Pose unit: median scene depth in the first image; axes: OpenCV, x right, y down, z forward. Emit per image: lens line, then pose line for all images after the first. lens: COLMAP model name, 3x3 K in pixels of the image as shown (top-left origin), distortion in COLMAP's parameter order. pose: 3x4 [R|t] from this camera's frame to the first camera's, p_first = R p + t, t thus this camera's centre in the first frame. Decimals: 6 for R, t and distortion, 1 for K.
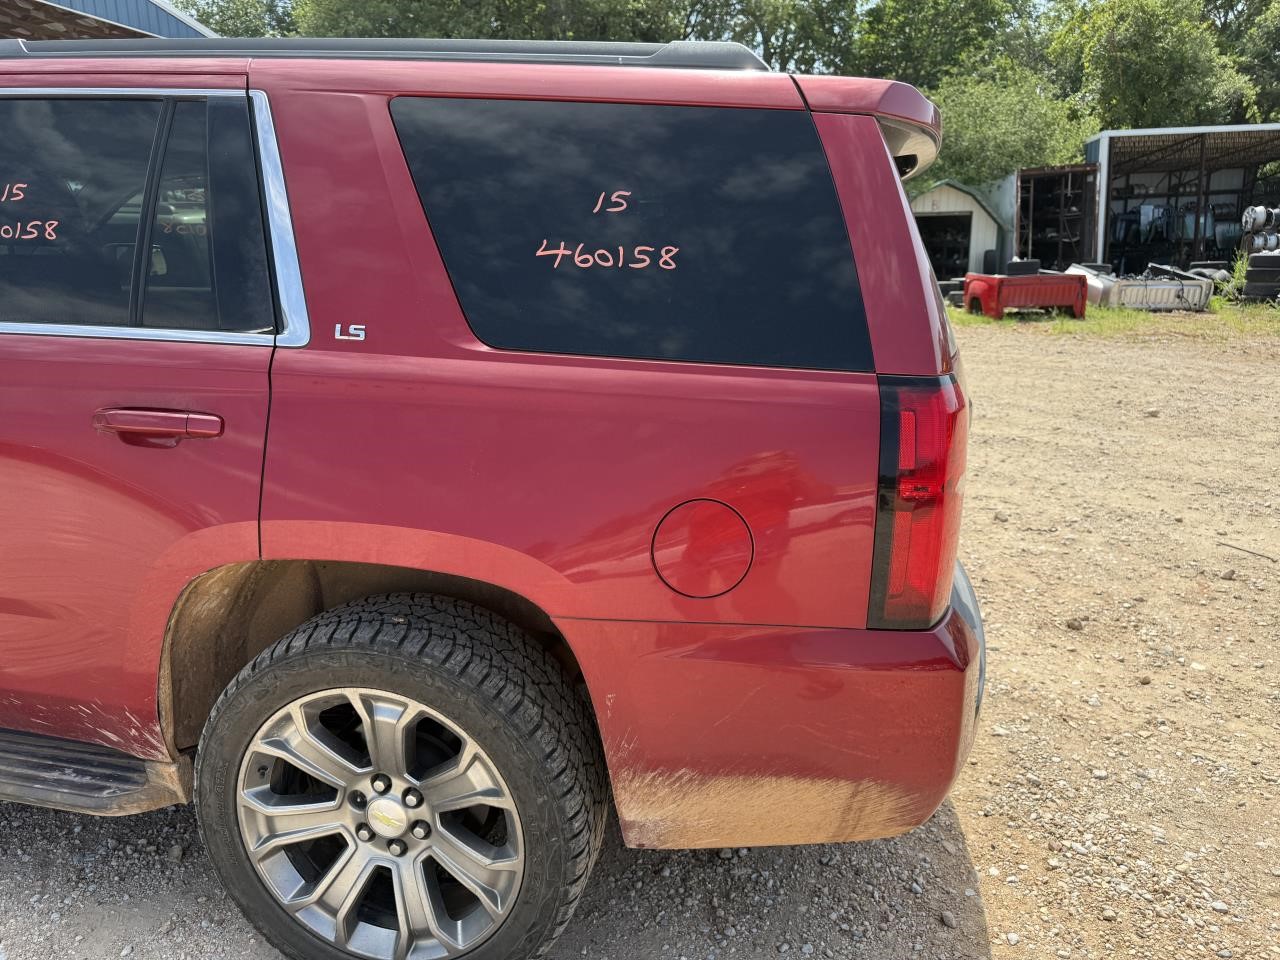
lens RADIAL K [[897.7, 0, 799.8], [0, 897.7, 481.4], [0, 0, 1]] dist [0.033762, -0.029964]
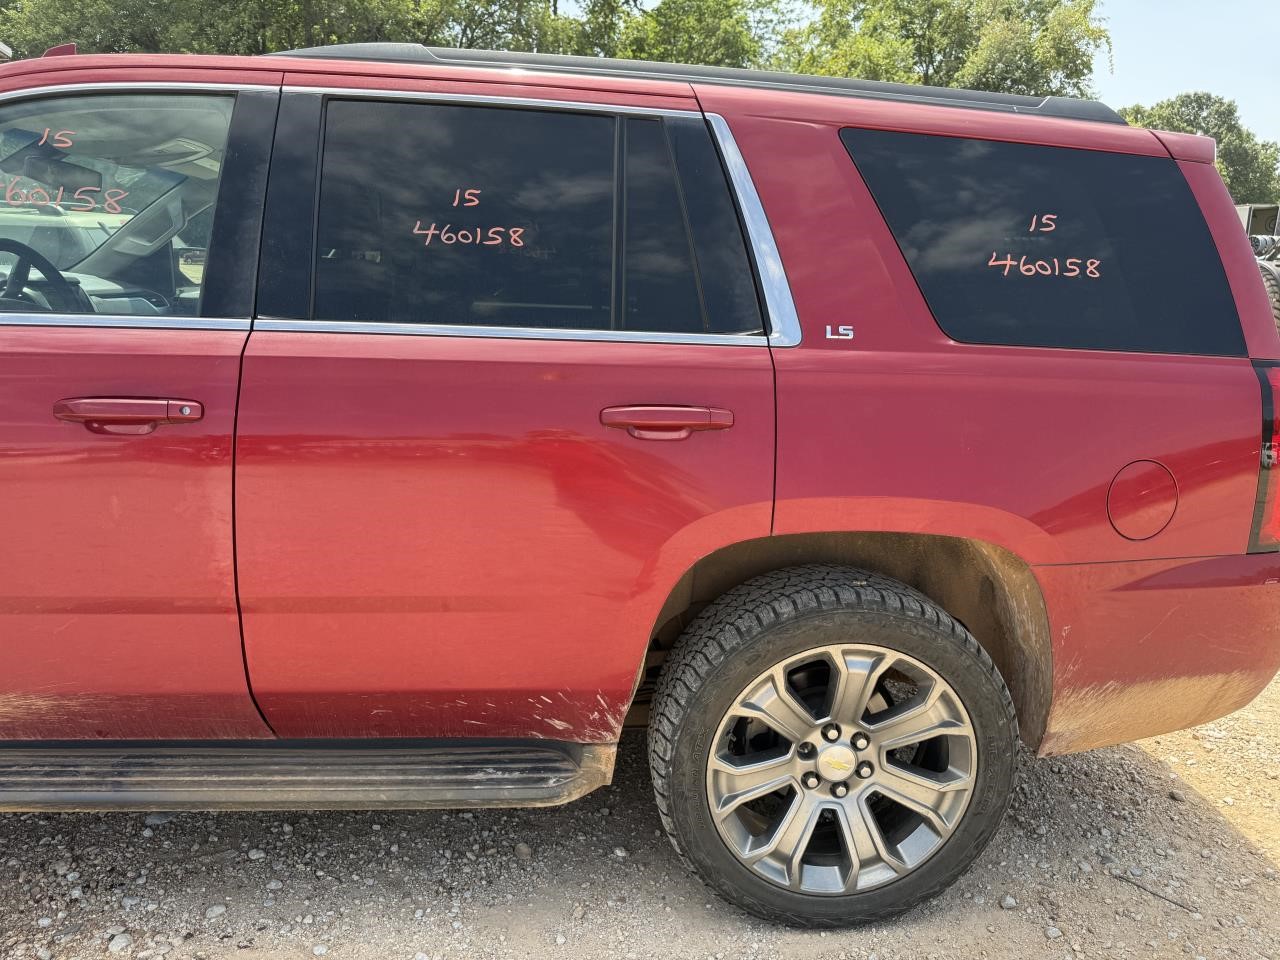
lens RADIAL K [[900.1, 0, 638.8], [0, 900.1, 475.8], [0, 0, 1]] dist [0.036518, -0.034449]
pose [[0.959829, -0.051057, 0.275900, -0.990951], [0.057294, 0.998251, -0.014589, 0.018560], [-0.274673, 0.029810, 0.961076, -0.022791]]
